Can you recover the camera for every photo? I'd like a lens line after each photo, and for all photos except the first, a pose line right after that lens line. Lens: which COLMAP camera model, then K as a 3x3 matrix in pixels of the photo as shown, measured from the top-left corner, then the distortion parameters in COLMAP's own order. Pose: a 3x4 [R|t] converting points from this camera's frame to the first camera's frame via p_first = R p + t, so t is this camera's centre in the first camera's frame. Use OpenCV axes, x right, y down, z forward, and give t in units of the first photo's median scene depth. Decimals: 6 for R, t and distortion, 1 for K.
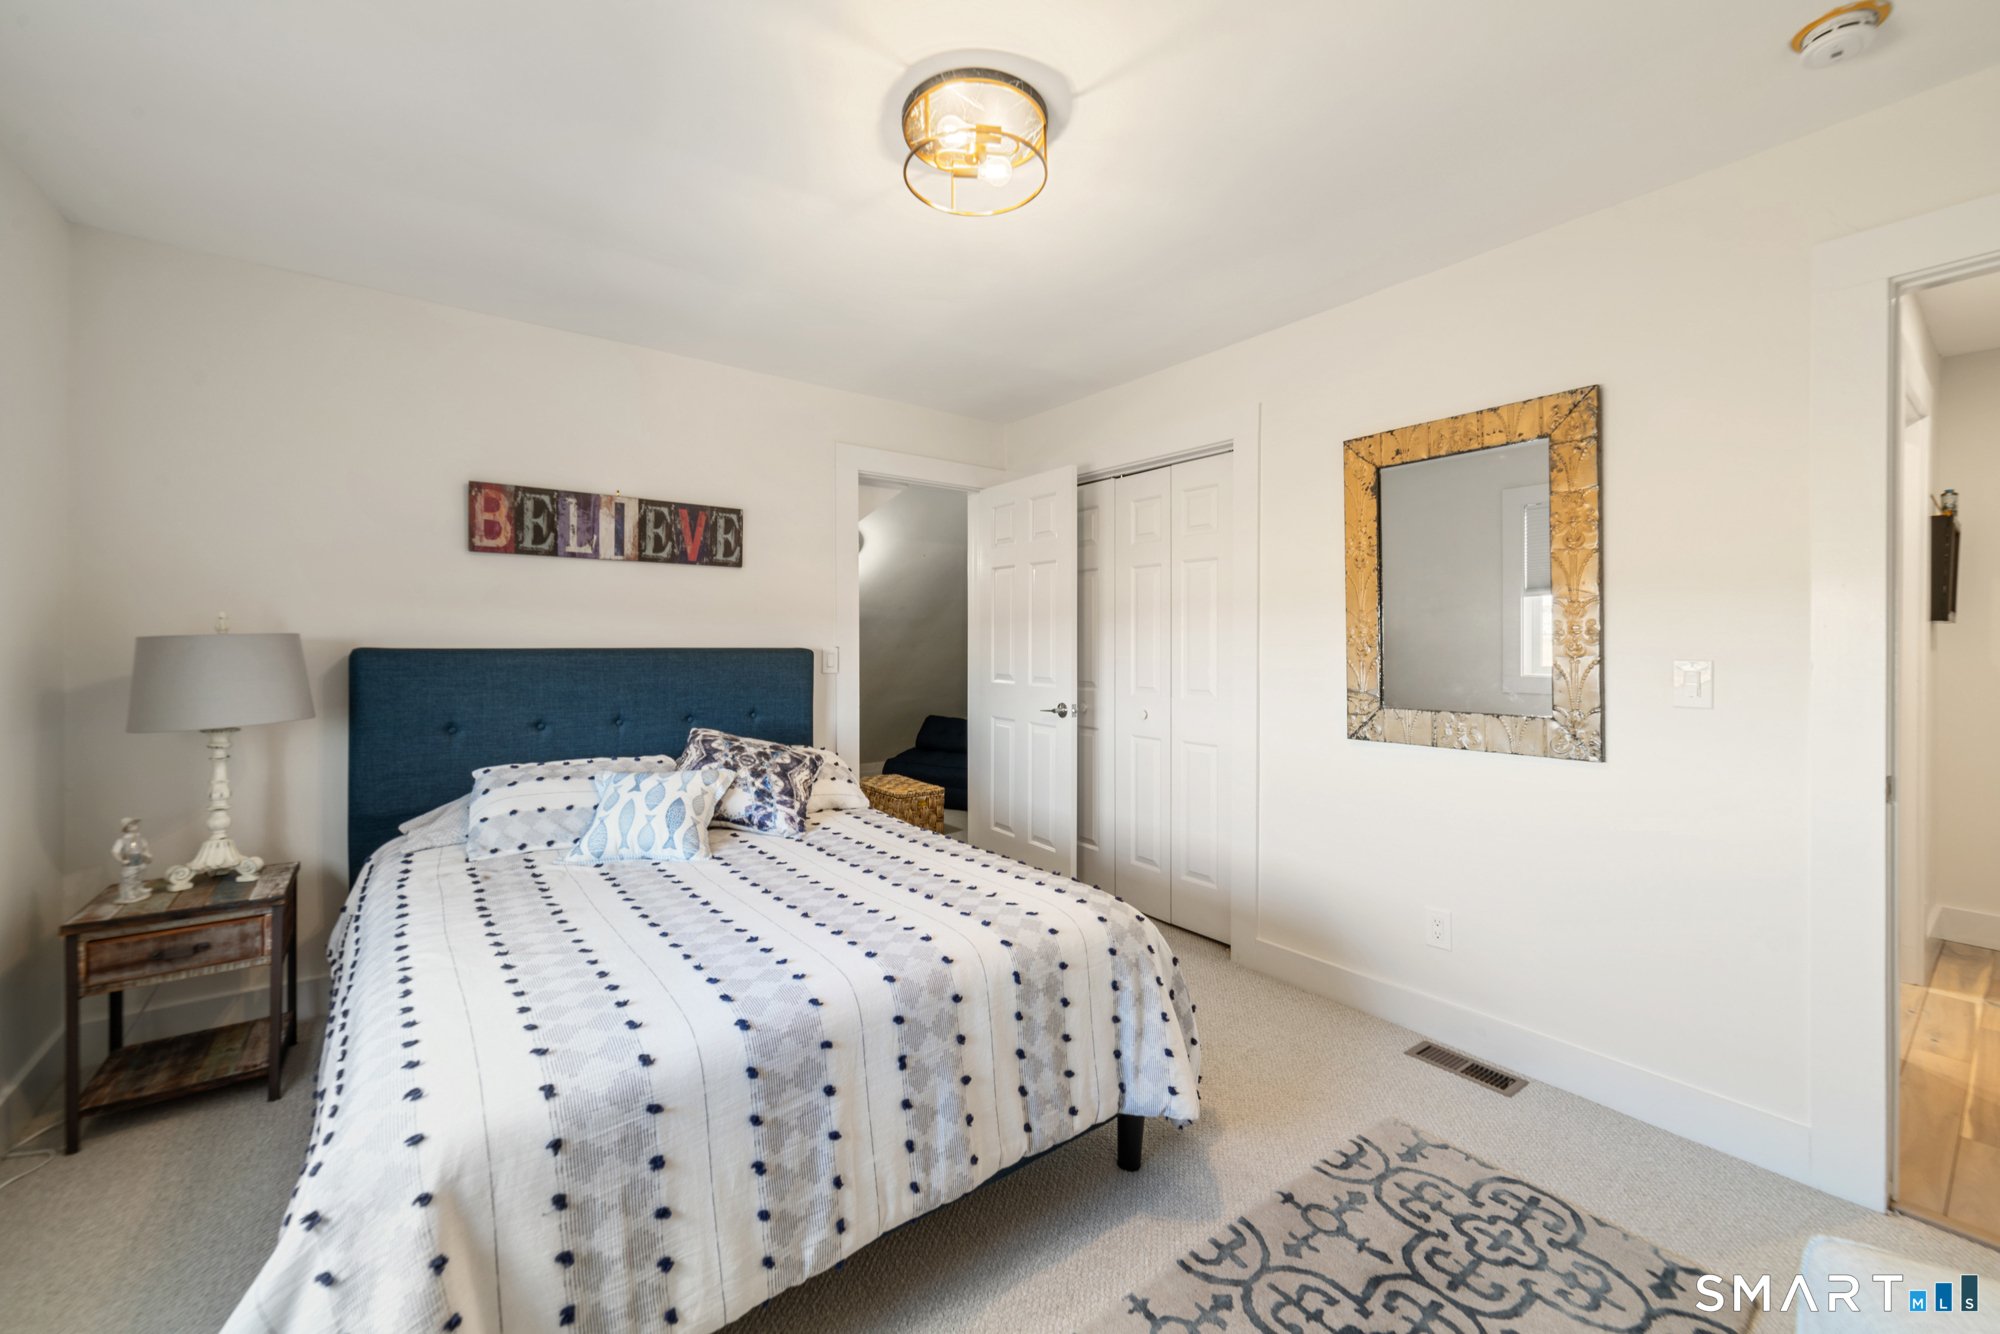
lens RADIAL K [[774.3, 0, 996.2], [0, 774.3, 645.9], [0, 0, 1]] dist [0.000553, 0.000782]
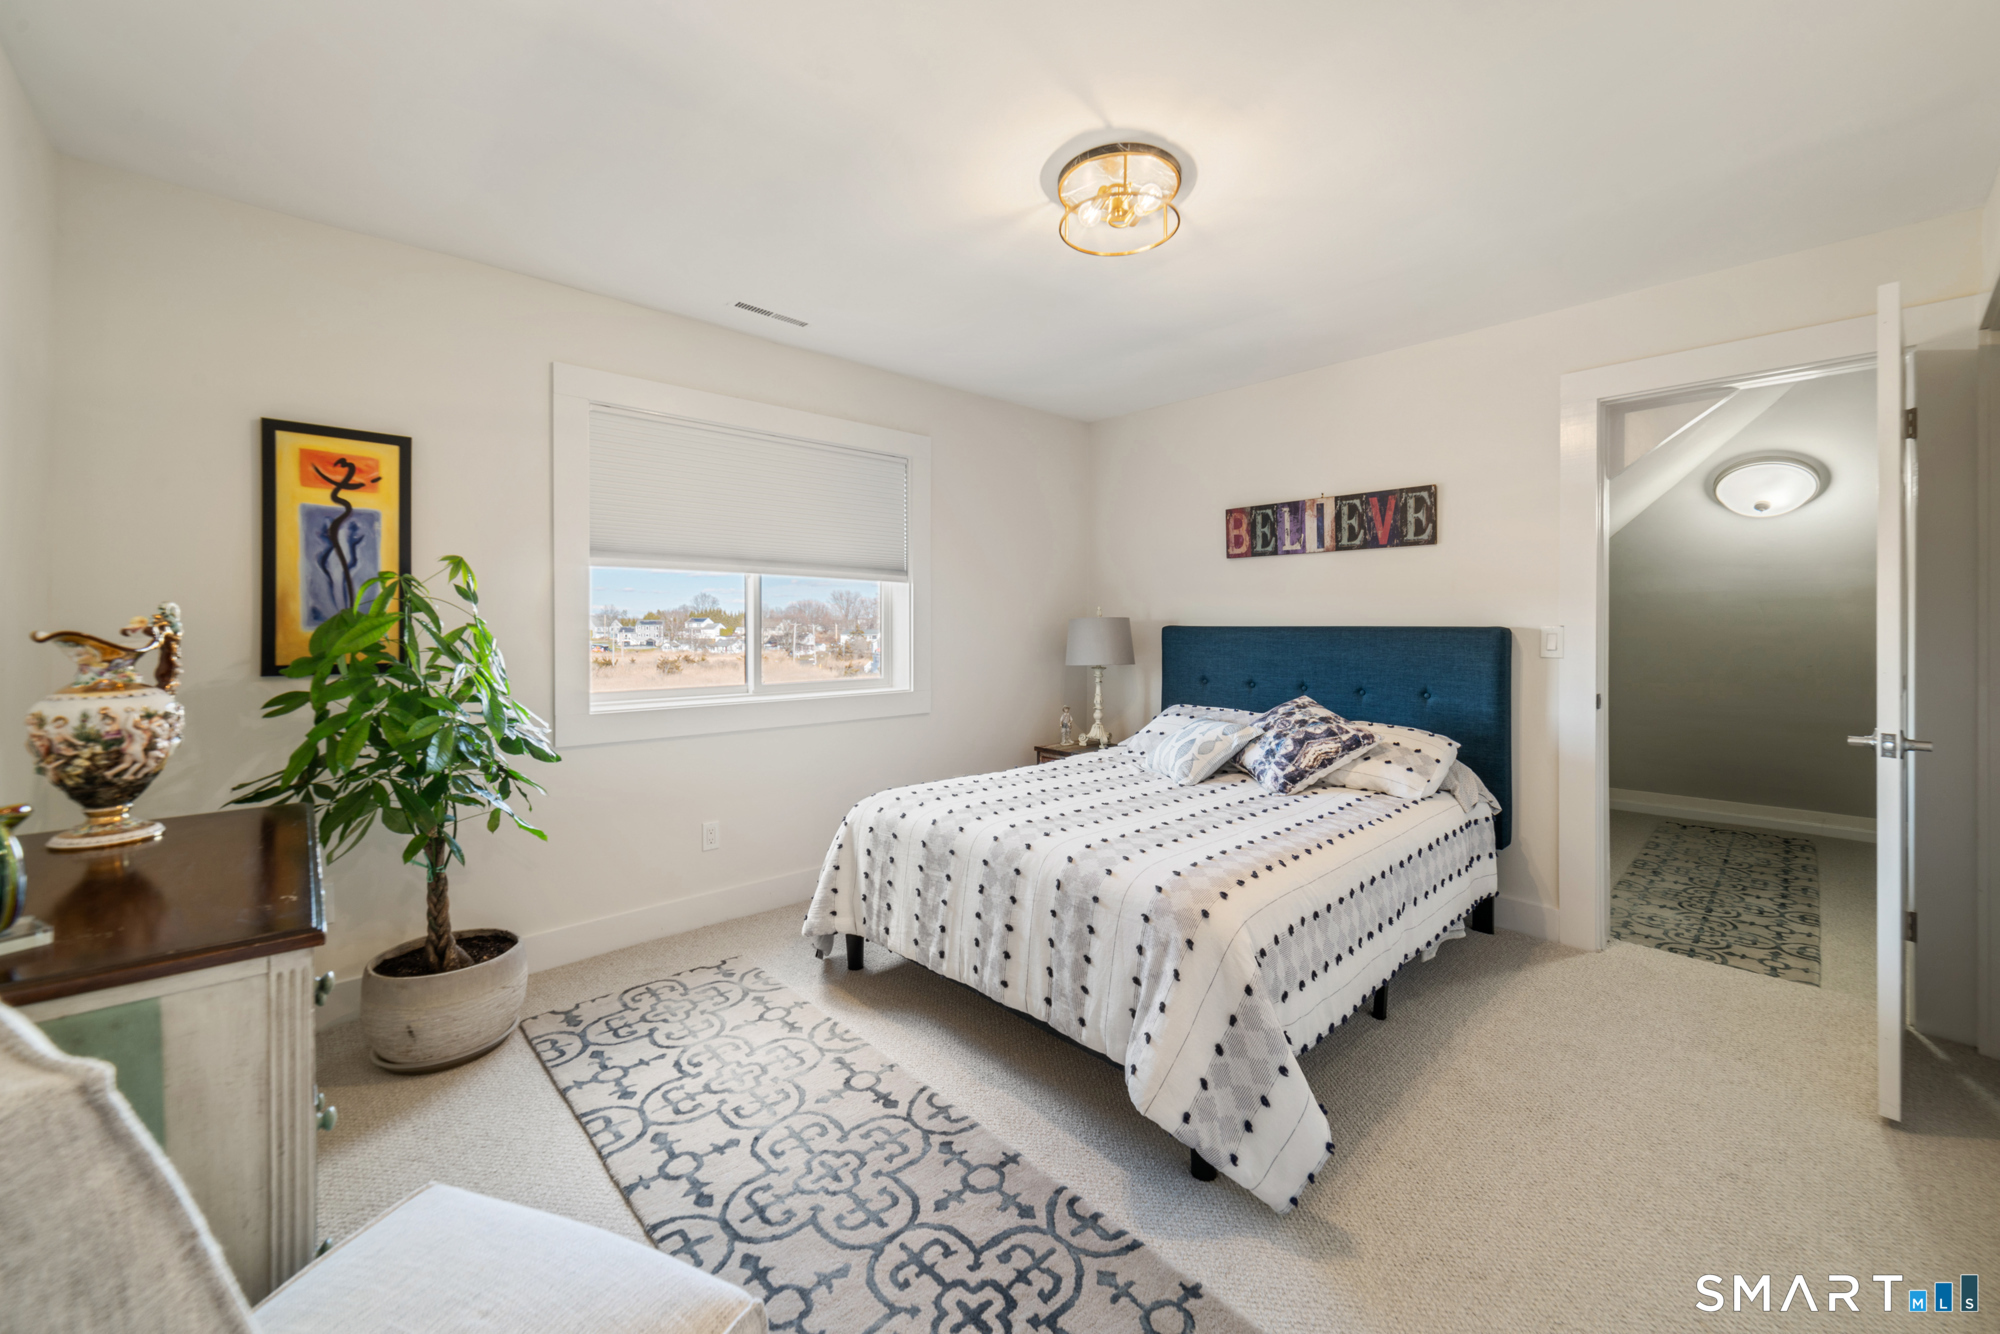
lens RADIAL K [[769.4, 0, 998.4], [0, 769.4, 630.2], [0, 0, 1]] dist [-0.001283, 0.000121]
pose [[0.117491, 0.004487, -0.993064, 0.665672], [-0.004638, 0.999981, 0.003970, 0.006377], [0.993063, 0.004139, 0.117509, 0.401746]]
